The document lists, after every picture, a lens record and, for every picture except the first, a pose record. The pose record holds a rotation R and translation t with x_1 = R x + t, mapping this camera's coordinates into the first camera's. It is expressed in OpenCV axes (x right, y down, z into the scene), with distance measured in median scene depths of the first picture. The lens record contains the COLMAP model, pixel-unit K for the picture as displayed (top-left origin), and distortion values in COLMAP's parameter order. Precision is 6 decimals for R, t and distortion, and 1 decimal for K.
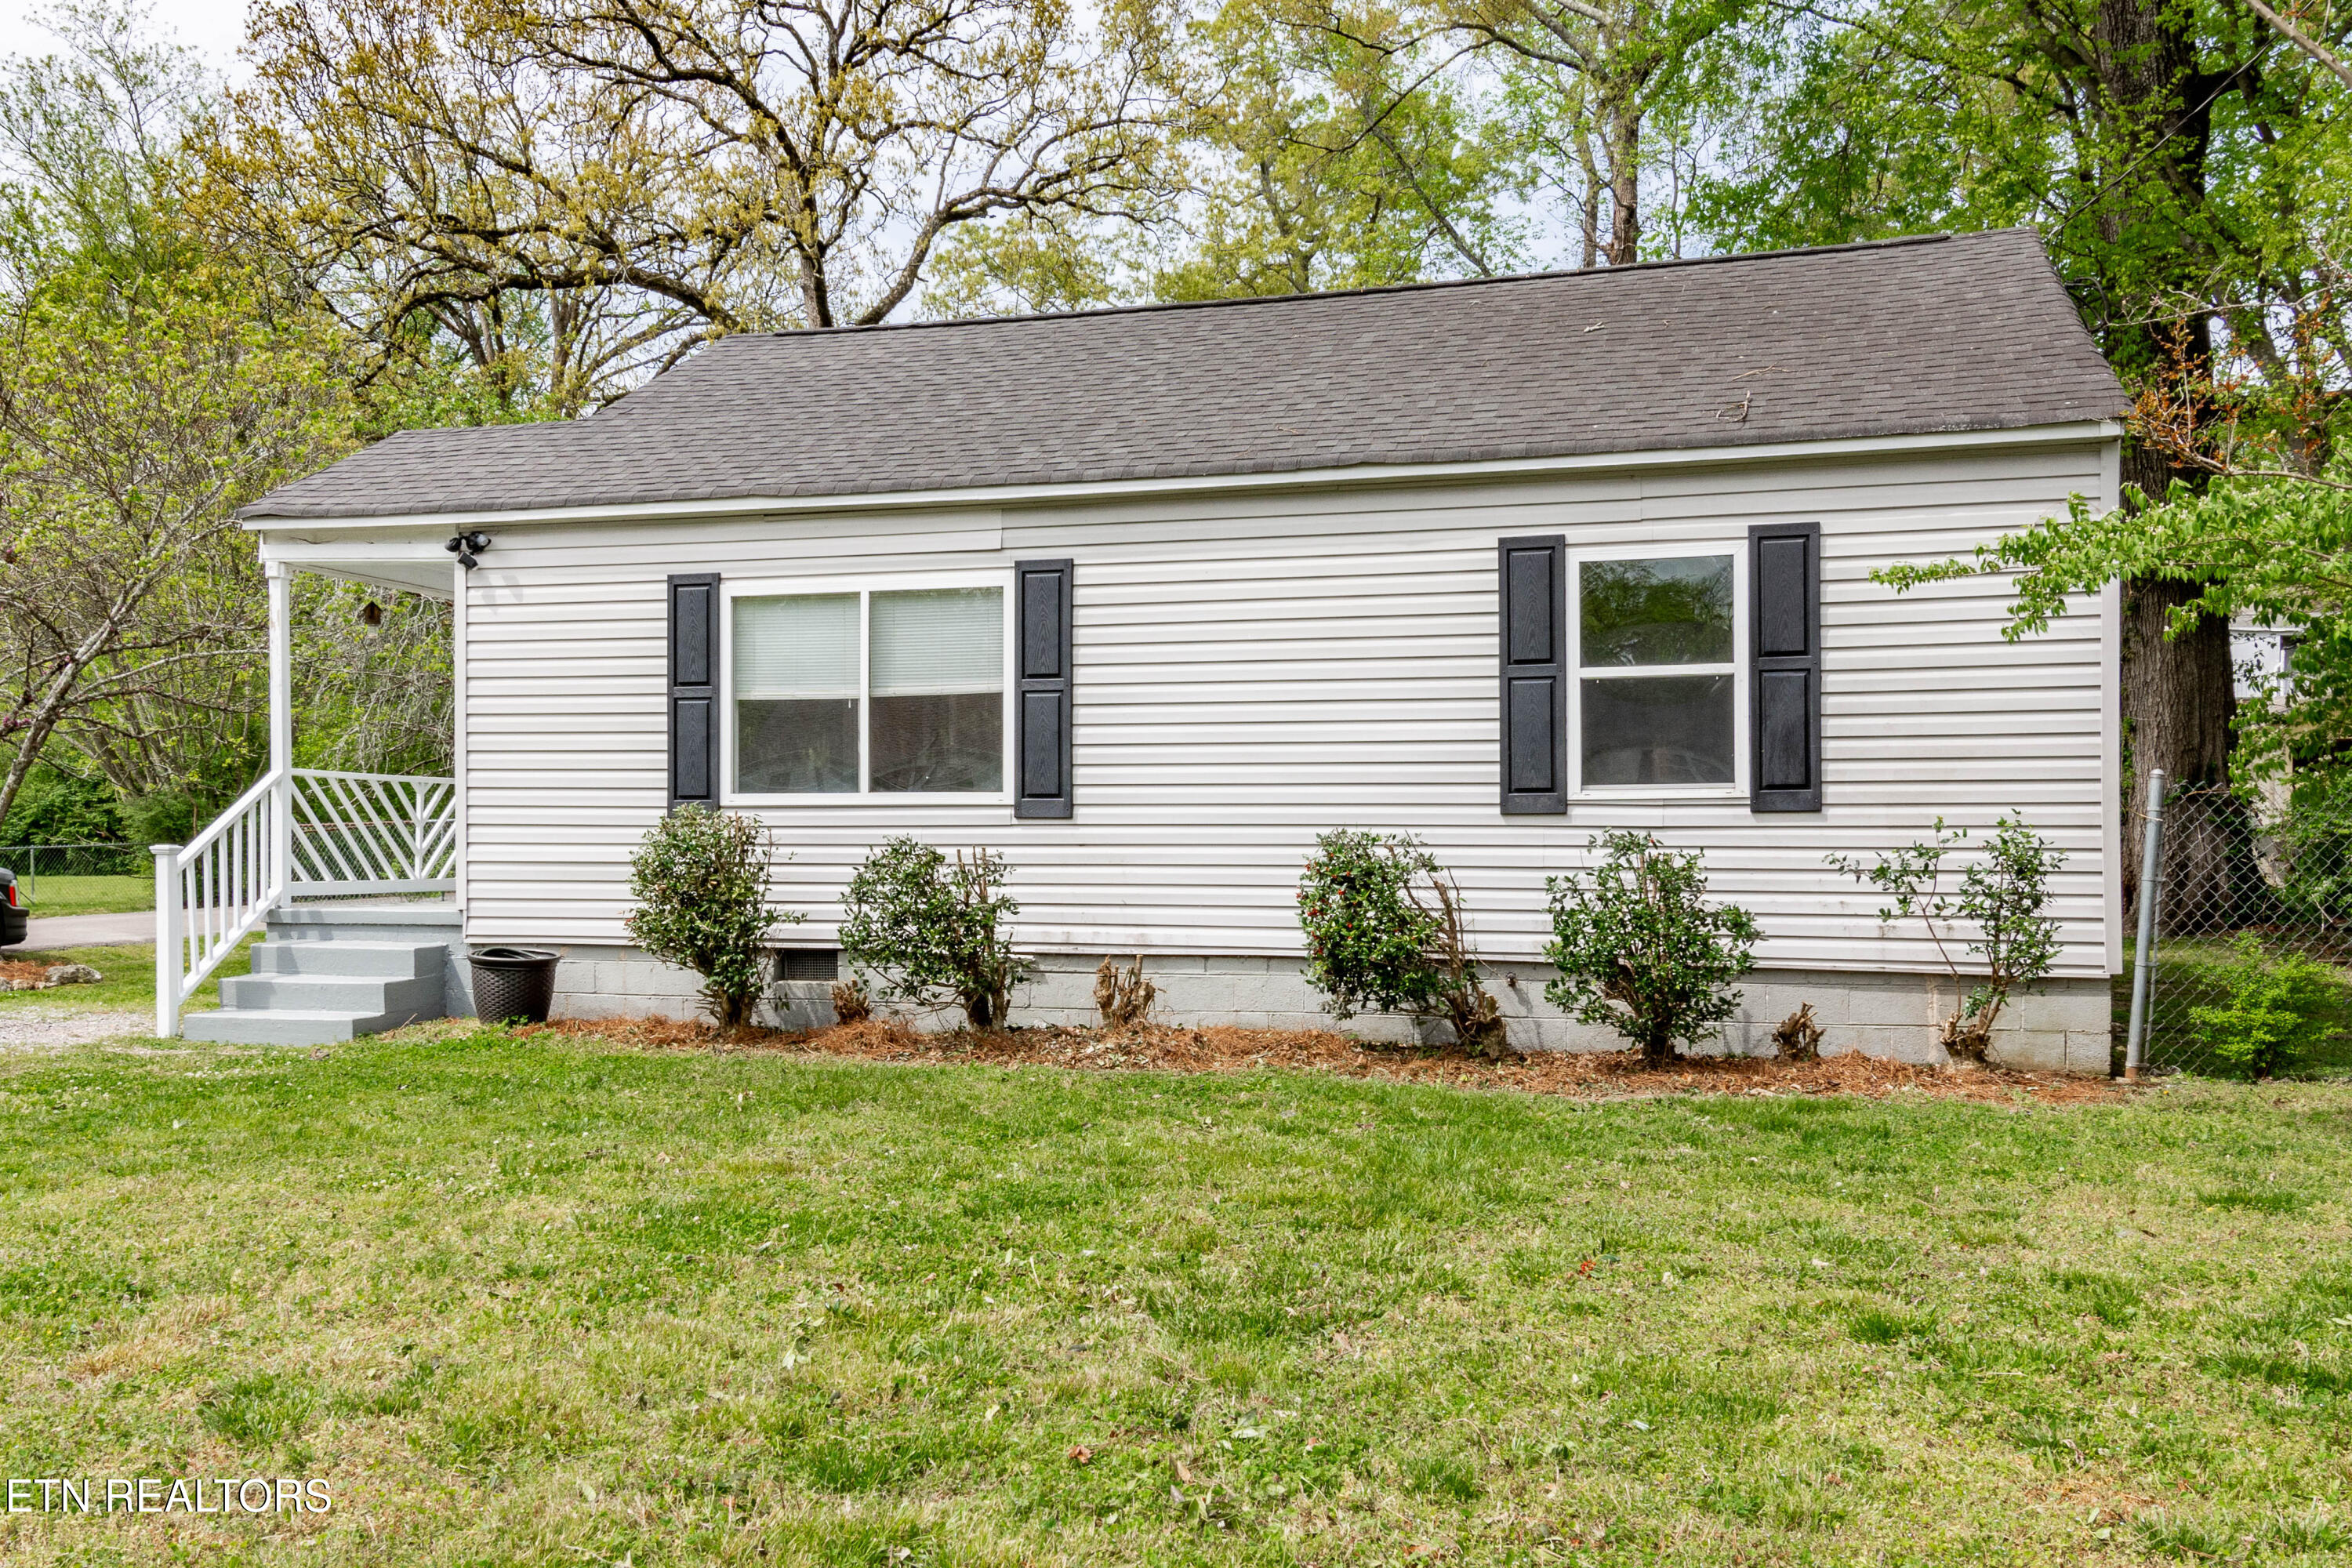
lens RADIAL K [[1472.9, 0, 1175.2], [0, 1472.9, 815.4], [0, 0, 1]] dist [0.001042, -0.000143]
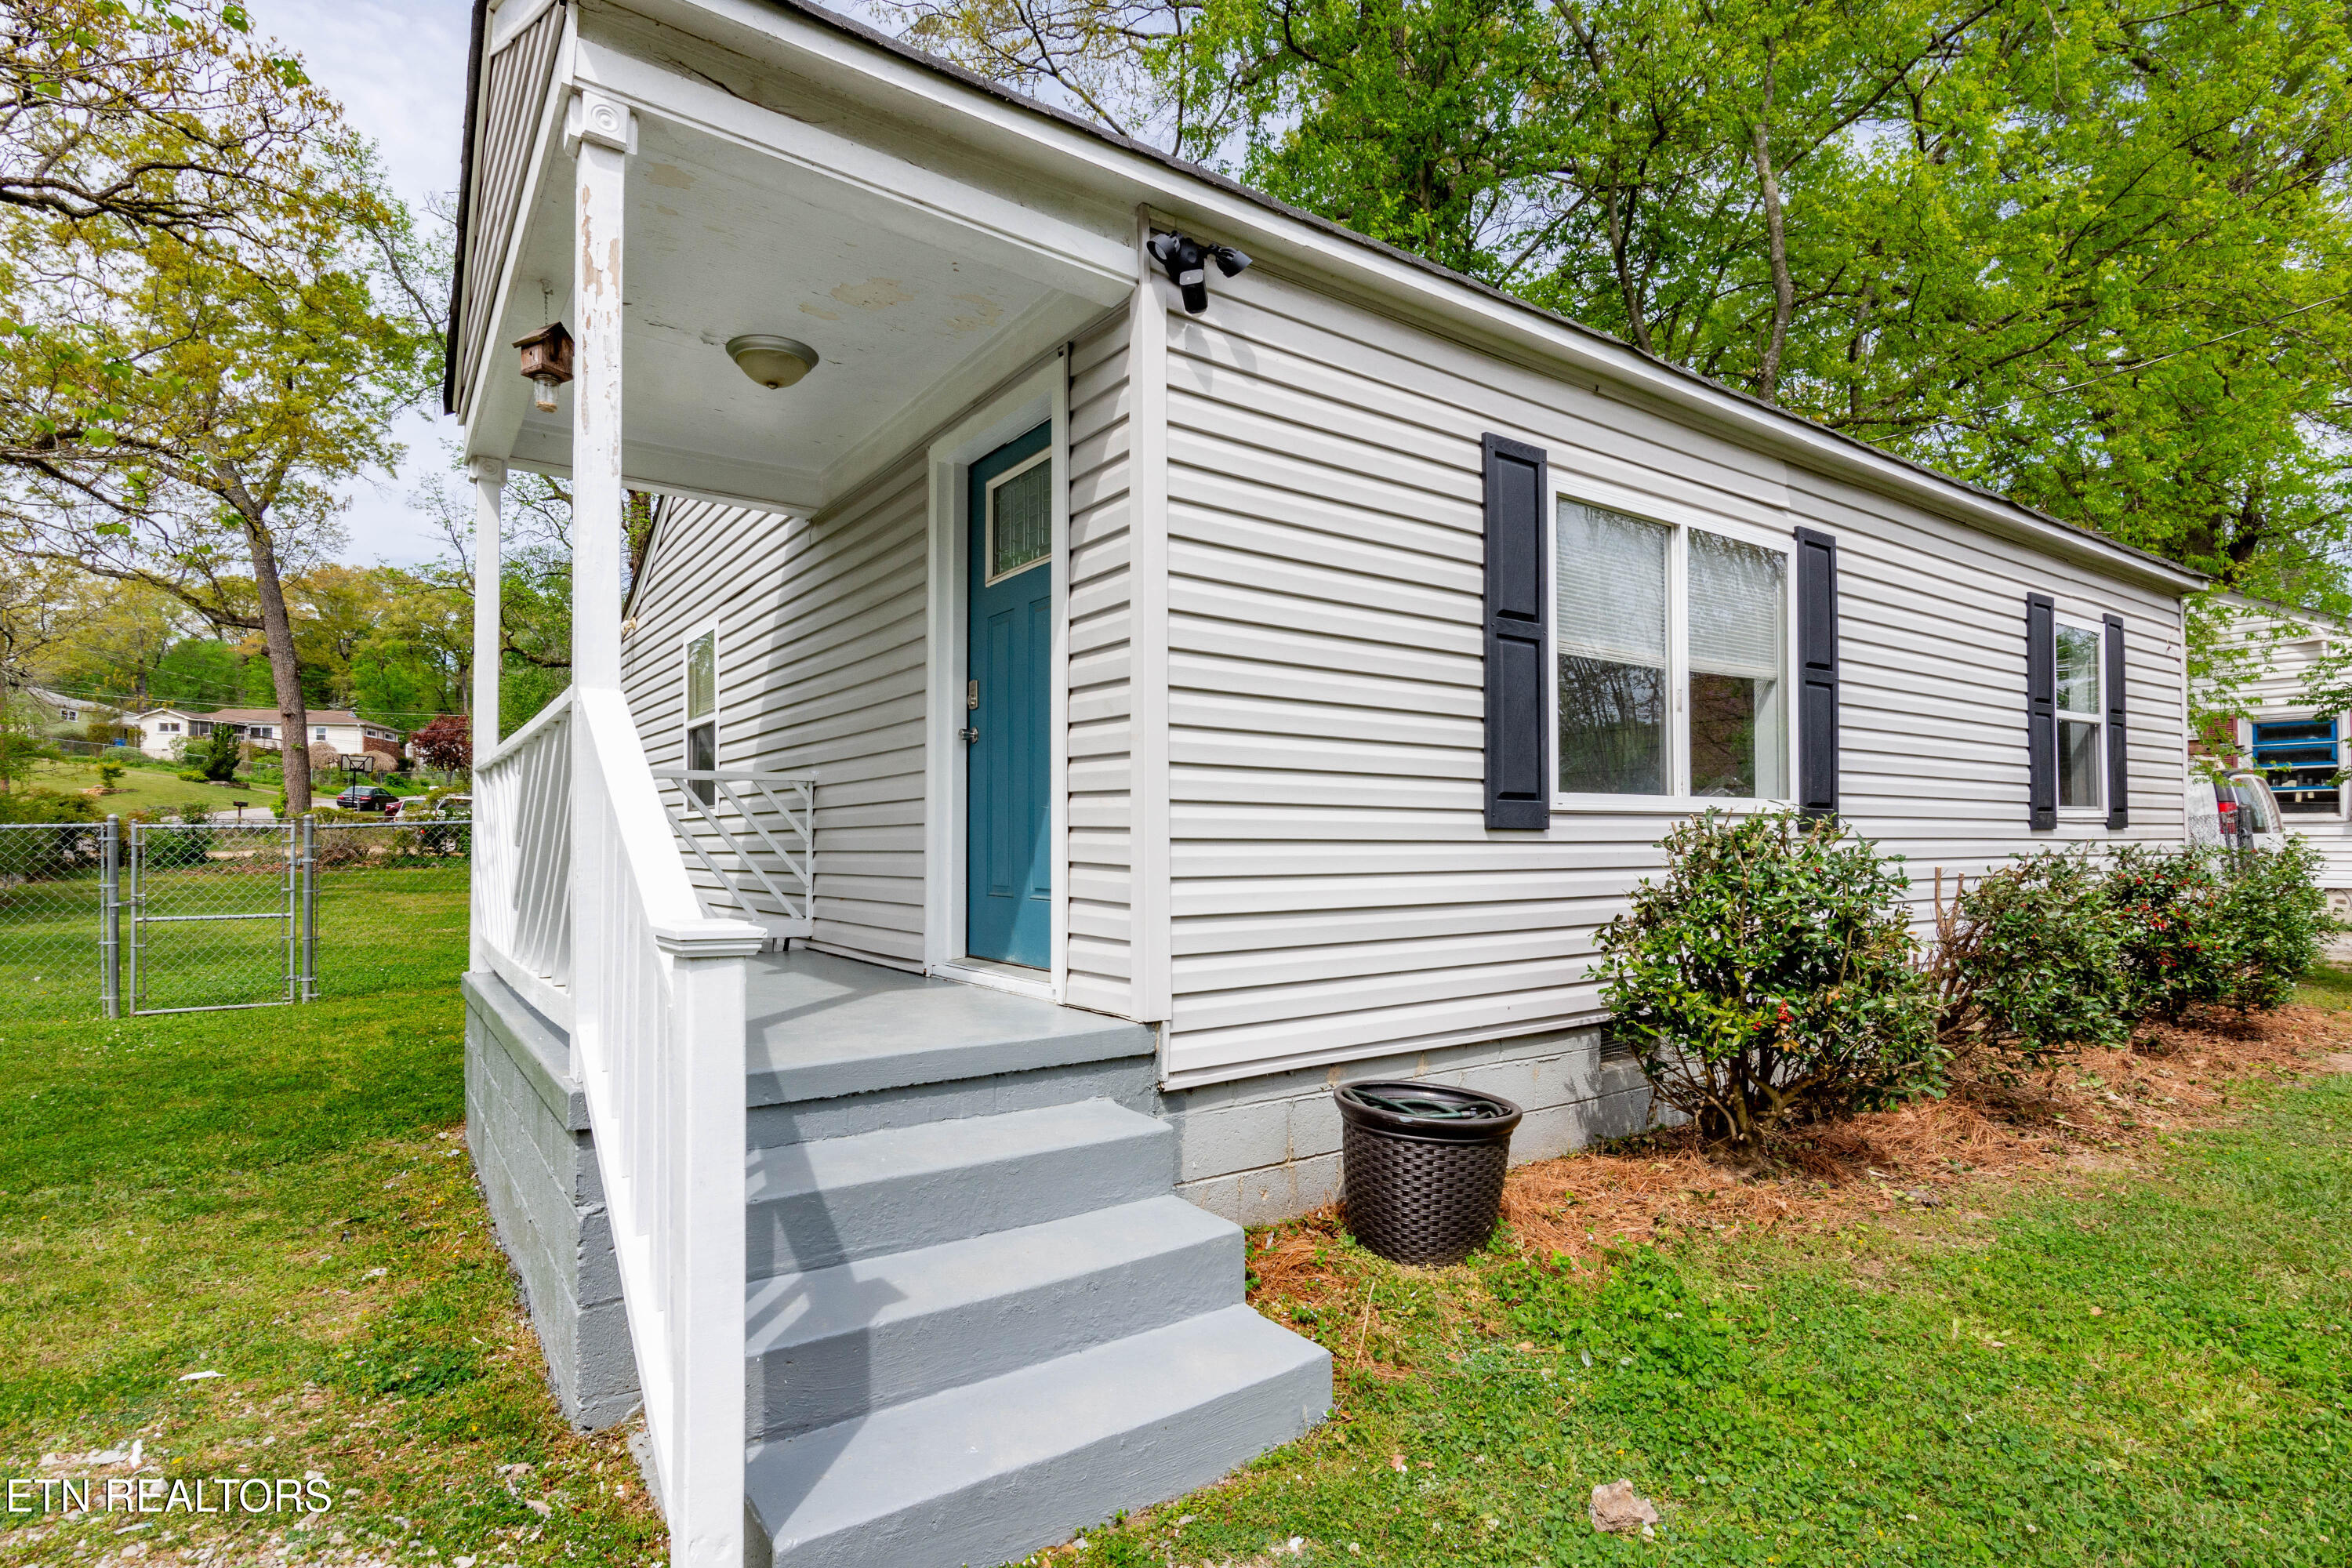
lens RADIAL K [[1114.7, 0, 1158.3], [0, 1114.7, 821.9], [0, 0, 1]] dist [-0.000649, 0.000922]
pose [[0.686924, 0.008484, 0.726680, -0.821333], [-0.004661, 0.999963, -0.007268, 0.002187], [-0.726714, 0.001606, 0.686938, 0.830959]]
